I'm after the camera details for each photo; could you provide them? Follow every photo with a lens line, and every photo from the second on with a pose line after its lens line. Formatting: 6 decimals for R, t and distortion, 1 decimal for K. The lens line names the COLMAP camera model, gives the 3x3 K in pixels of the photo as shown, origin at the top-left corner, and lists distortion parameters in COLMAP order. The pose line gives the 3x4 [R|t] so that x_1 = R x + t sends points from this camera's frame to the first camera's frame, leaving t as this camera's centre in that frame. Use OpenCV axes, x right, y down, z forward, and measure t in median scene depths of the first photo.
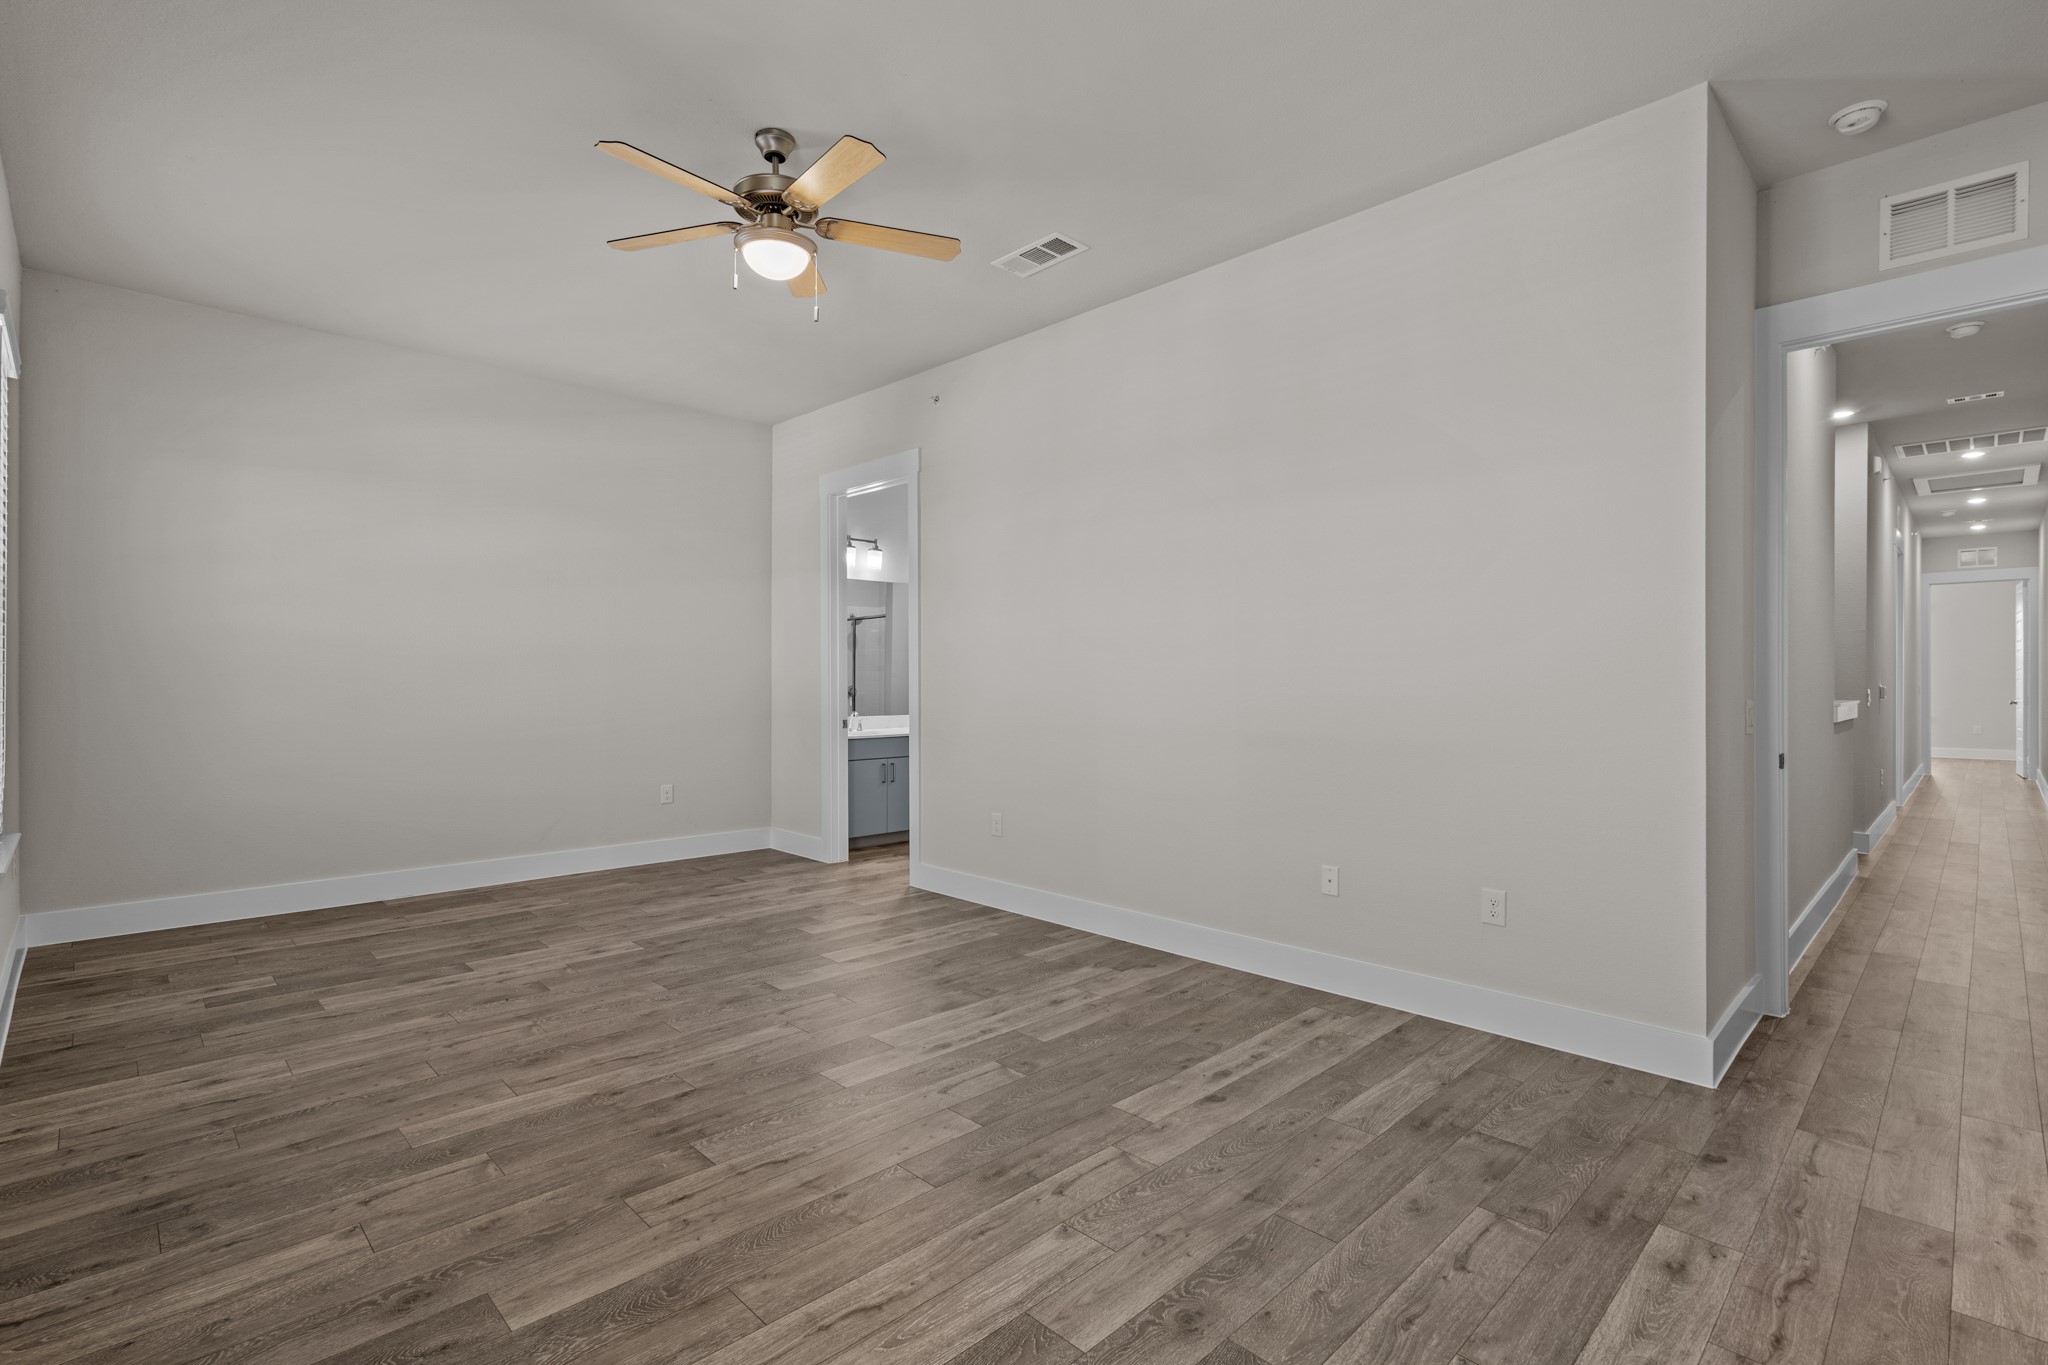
lens RADIAL K [[950.9, 0, 1019.4], [0, 950.9, 675.0], [0, 0, 1]] dist [0.001415, 0.000078]
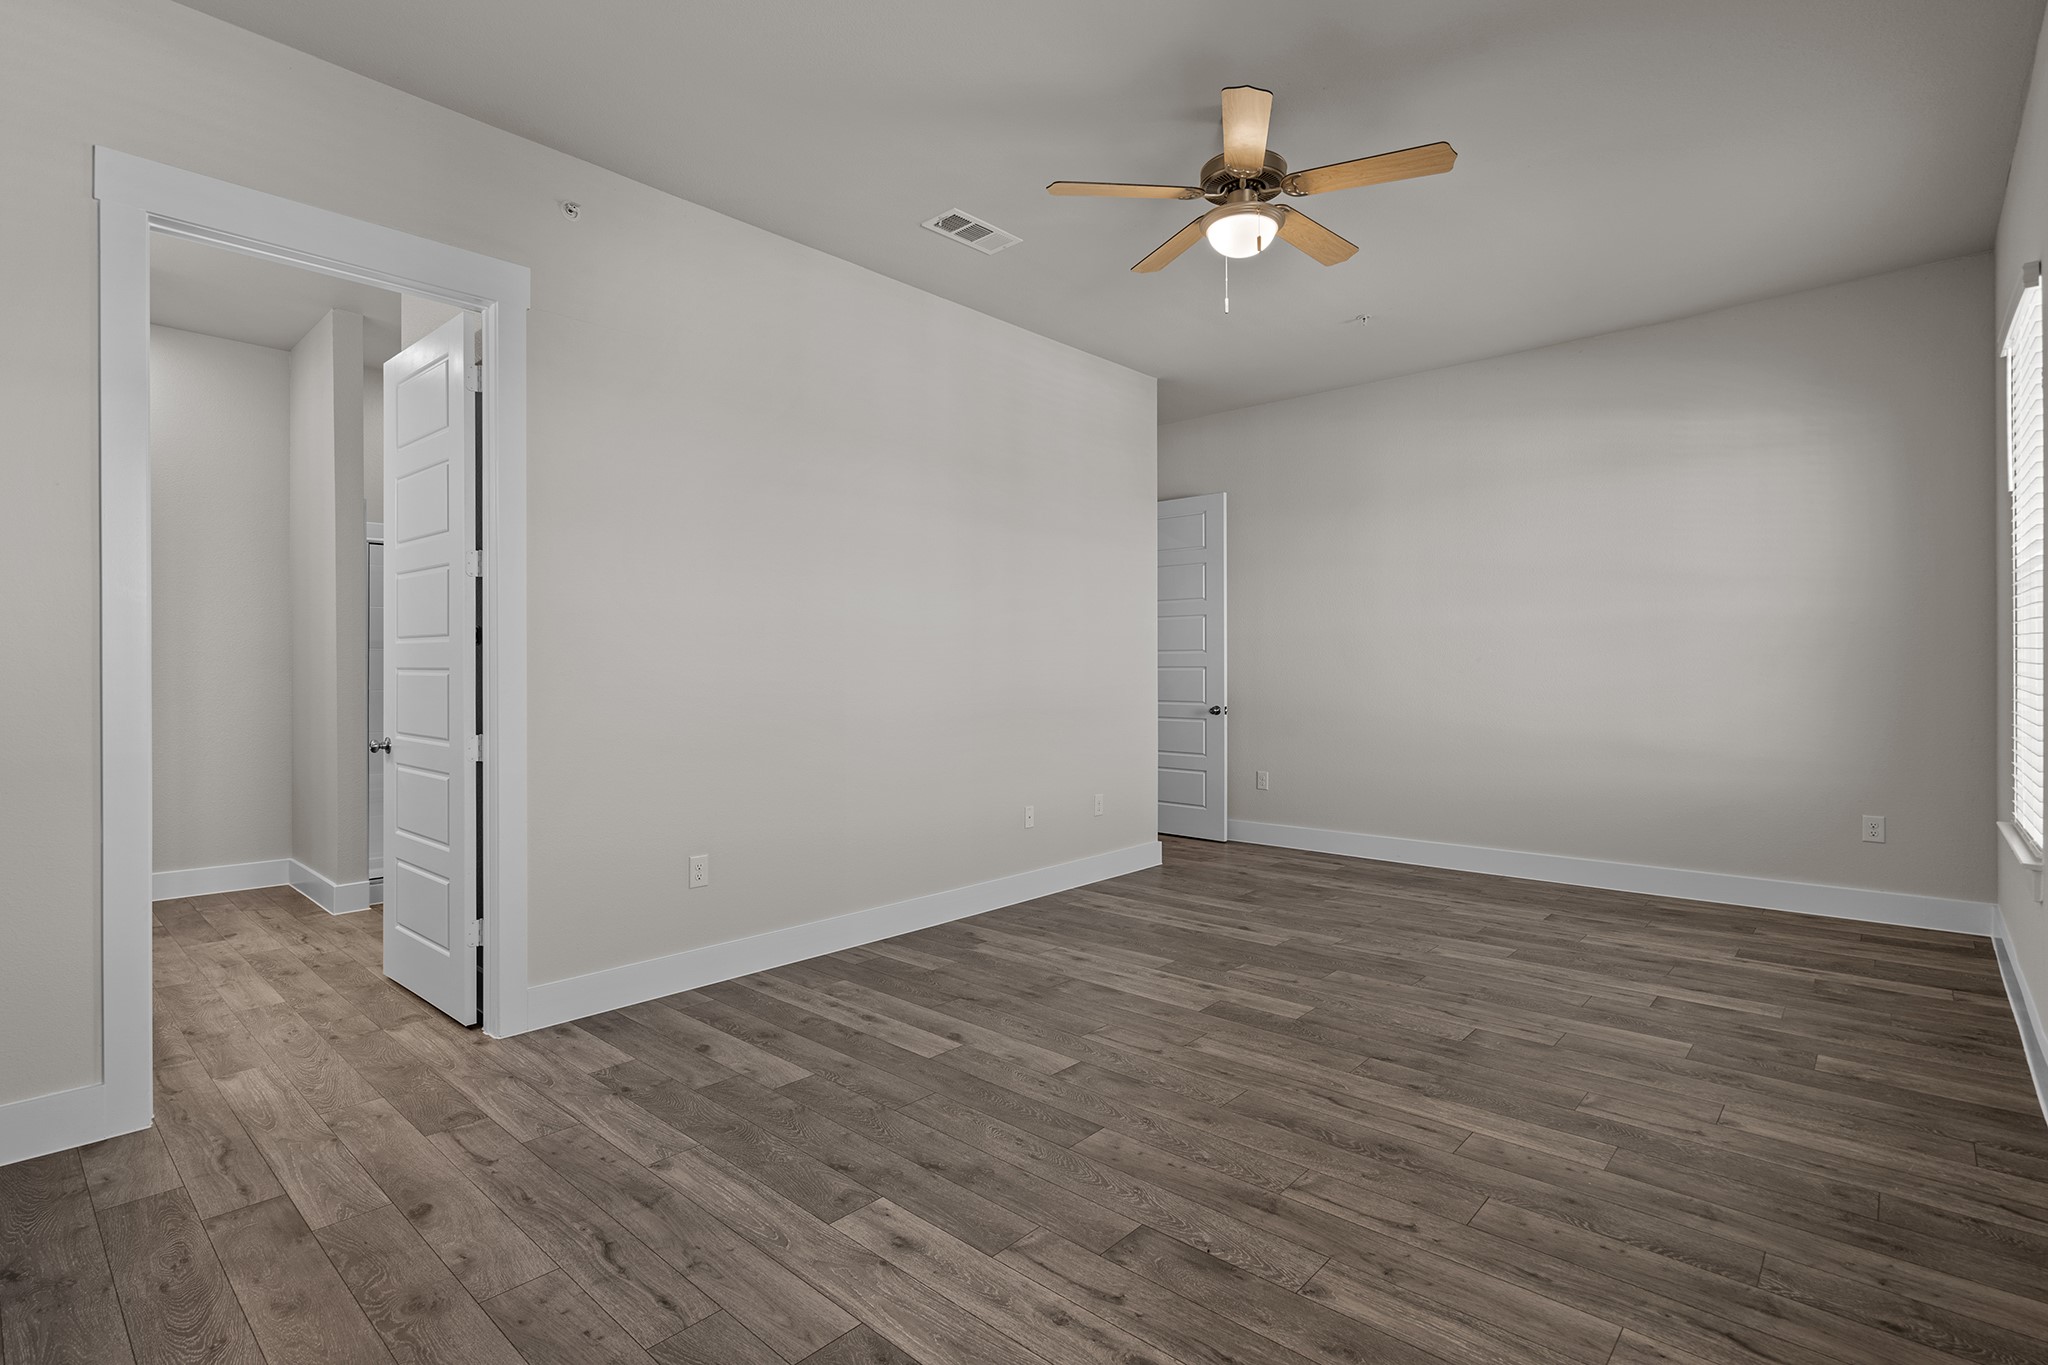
lens RADIAL K [[950.9, 0, 1019.4], [0, 950.9, 675.0], [0, 0, 1]] dist [0.001415, 0.000078]
pose [[-0.048608, -0.005850, 0.998801, -1.378304], [-0.000733, 0.999983, 0.005821, 0.006118], [-0.998818, -0.000450, -0.048611, 1.447592]]
